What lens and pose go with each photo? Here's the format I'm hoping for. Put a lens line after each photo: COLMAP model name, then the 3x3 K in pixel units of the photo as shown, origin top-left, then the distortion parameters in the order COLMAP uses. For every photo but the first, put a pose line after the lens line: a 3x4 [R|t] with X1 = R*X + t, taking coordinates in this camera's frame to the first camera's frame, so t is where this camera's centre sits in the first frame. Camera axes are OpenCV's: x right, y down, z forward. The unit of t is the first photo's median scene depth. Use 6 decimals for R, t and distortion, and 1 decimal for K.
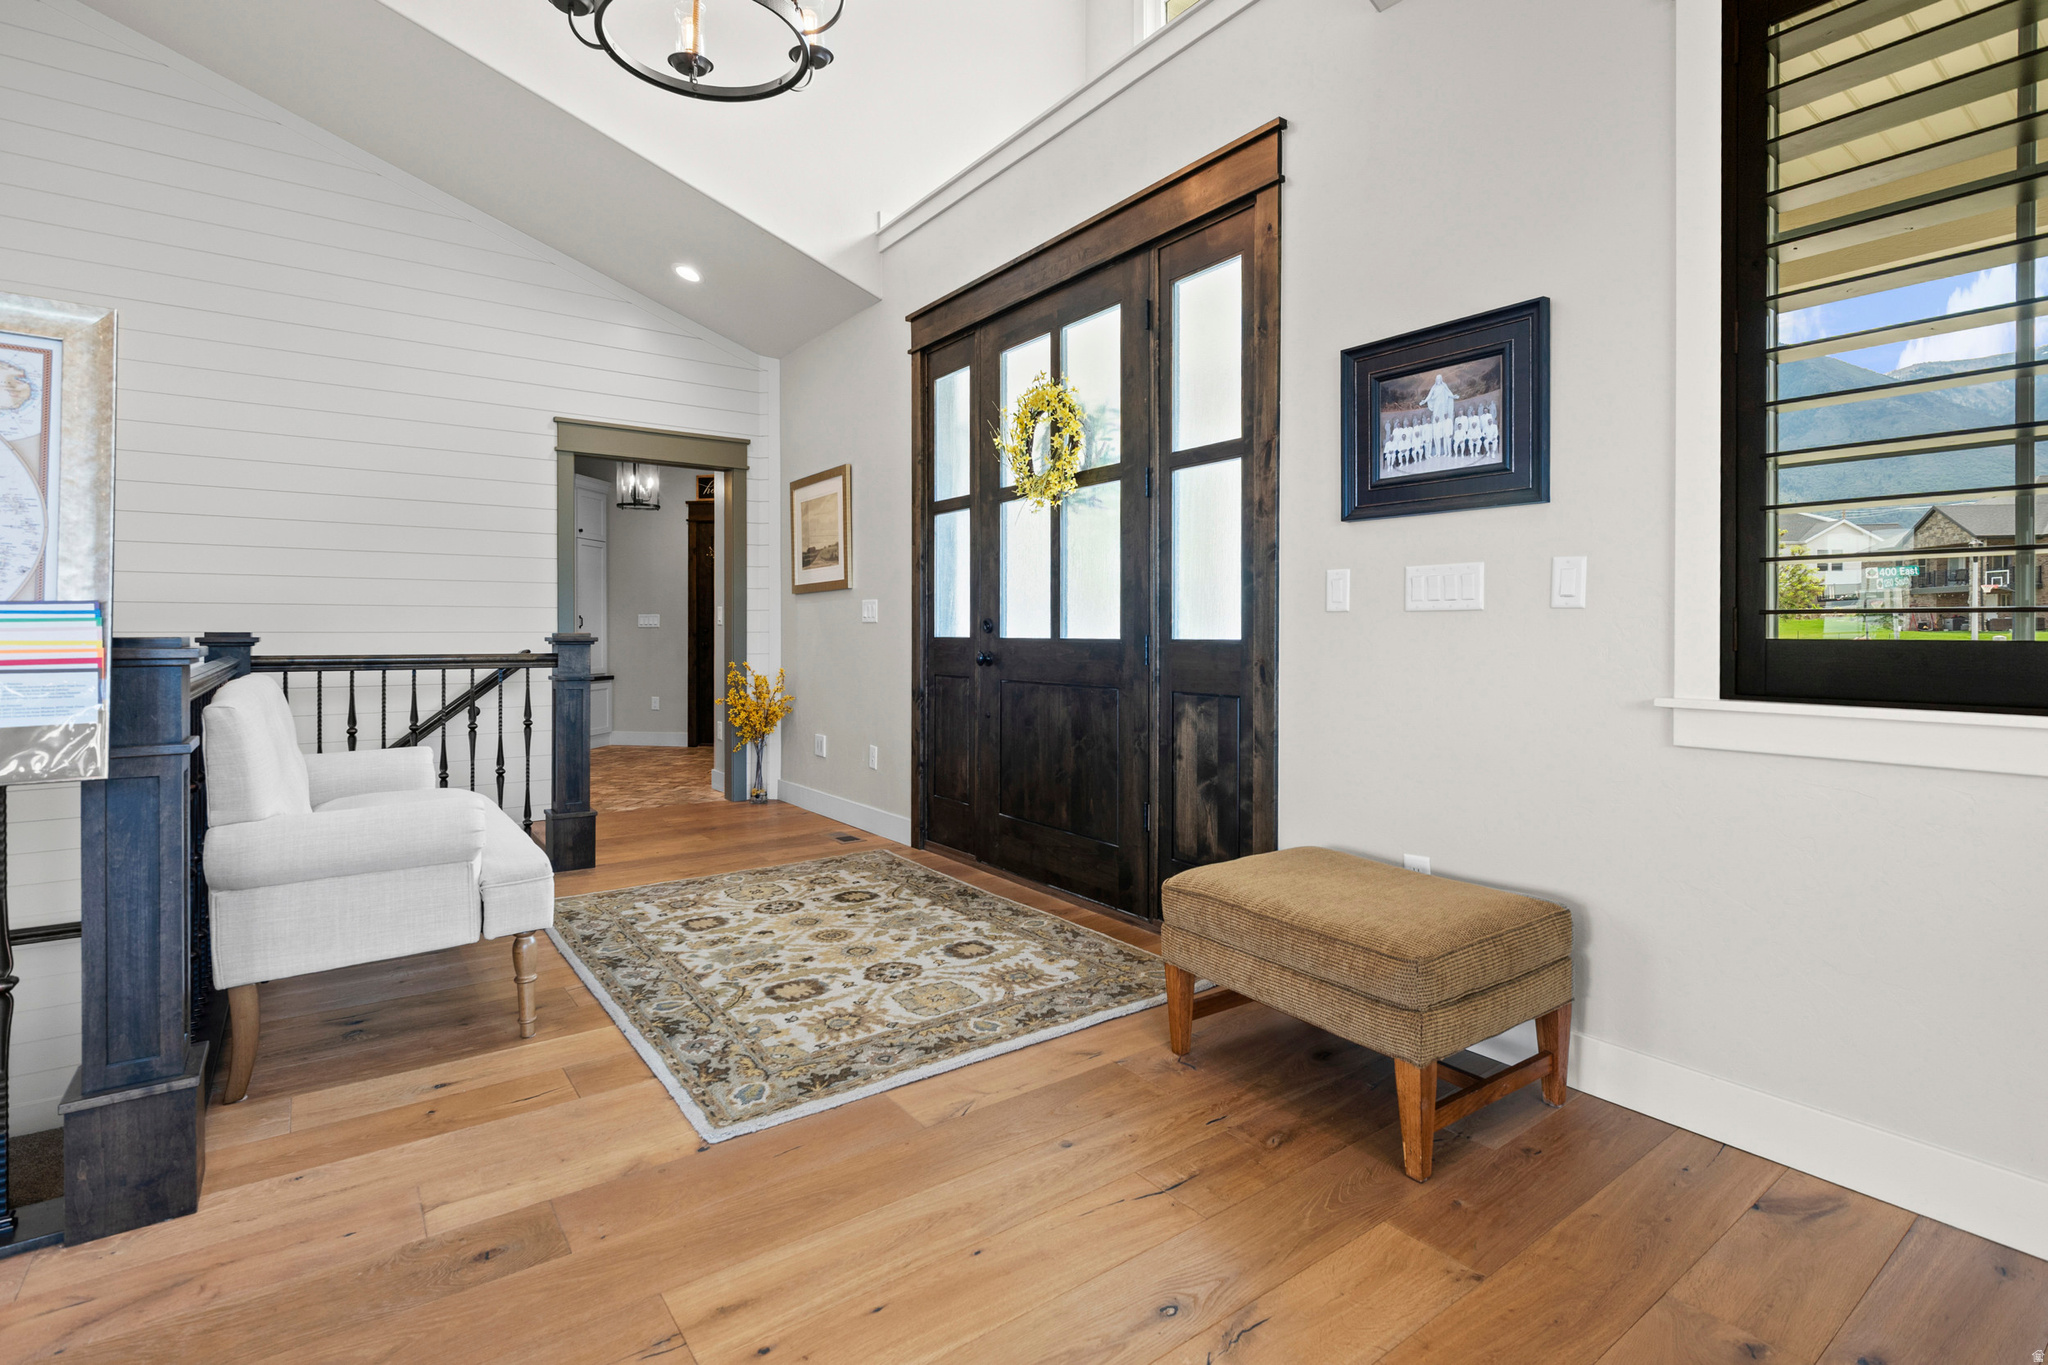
lens RADIAL K [[966.2, 0, 1026.3], [0, 966.2, 639.3], [0, 0, 1]] dist [0.000437, -0.000295]
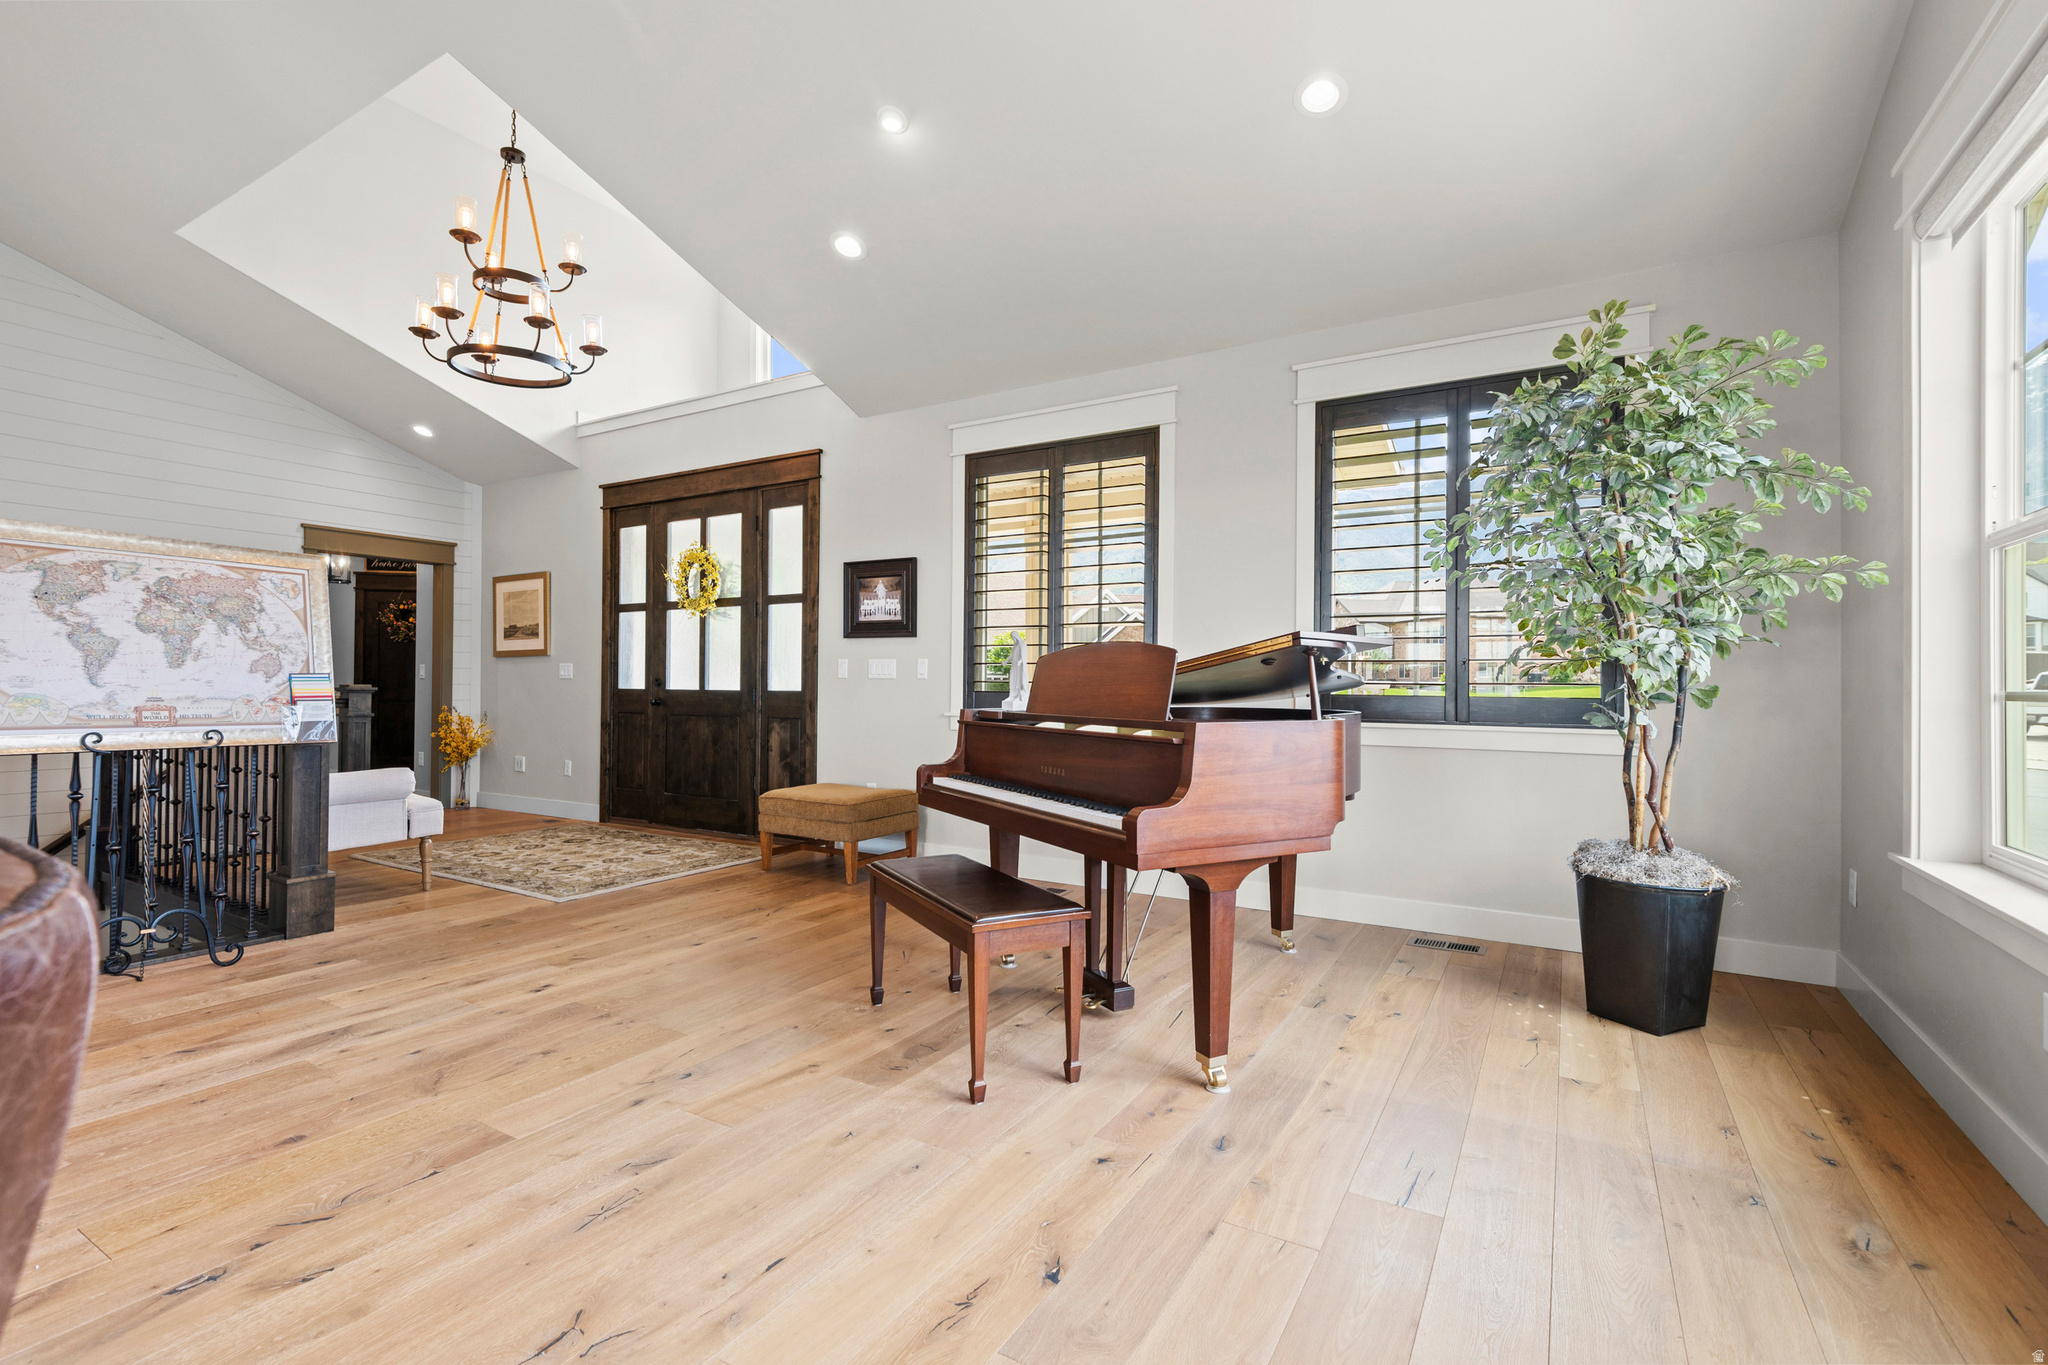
lens RADIAL K [[924.3, 0, 1024.0], [0, 924.3, 682.5], [0, 0, 1]] dist [0.000528, -0.000447]
pose [[0.921140, 0.007715, 0.389155, -0.090678], [-0.003839, 0.999935, -0.010736, 0.001679], [-0.389213, 0.008396, 0.921110, -0.845728]]
